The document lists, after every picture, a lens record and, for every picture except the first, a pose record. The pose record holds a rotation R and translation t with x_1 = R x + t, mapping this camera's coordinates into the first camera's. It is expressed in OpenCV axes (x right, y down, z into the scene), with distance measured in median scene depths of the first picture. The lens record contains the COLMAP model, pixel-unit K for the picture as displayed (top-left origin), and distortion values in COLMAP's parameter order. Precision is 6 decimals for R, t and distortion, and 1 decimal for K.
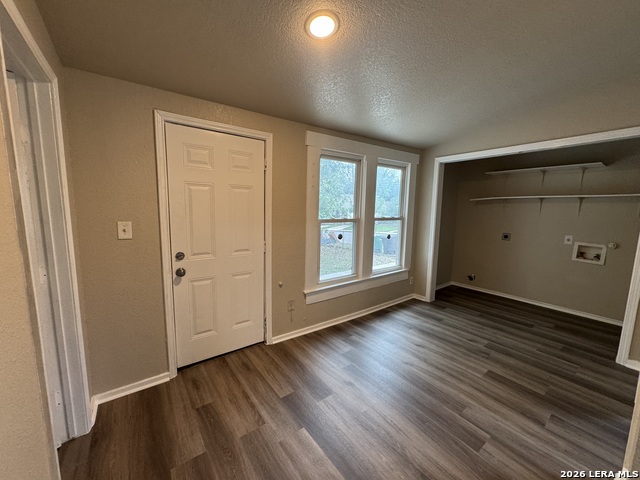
lens RADIAL K [[255.2, 0, 320.0], [0, 255.2, 240.0], [0, 0, 1]] dist [-0.001187, 0.000645]
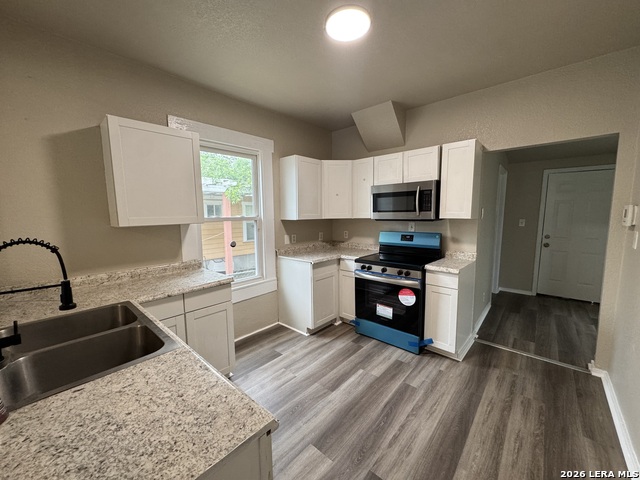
lens RADIAL K [[255.2, 0, 320.0], [0, 255.2, 240.0], [0, 0, 1]] dist [-0.001187, 0.000645]
pose [[0.205228, 0.089606, -0.974604, 0.731076], [-0.117548, 0.990848, 0.066347, 0.113025], [0.971629, 0.100947, 0.213883, -0.824091]]
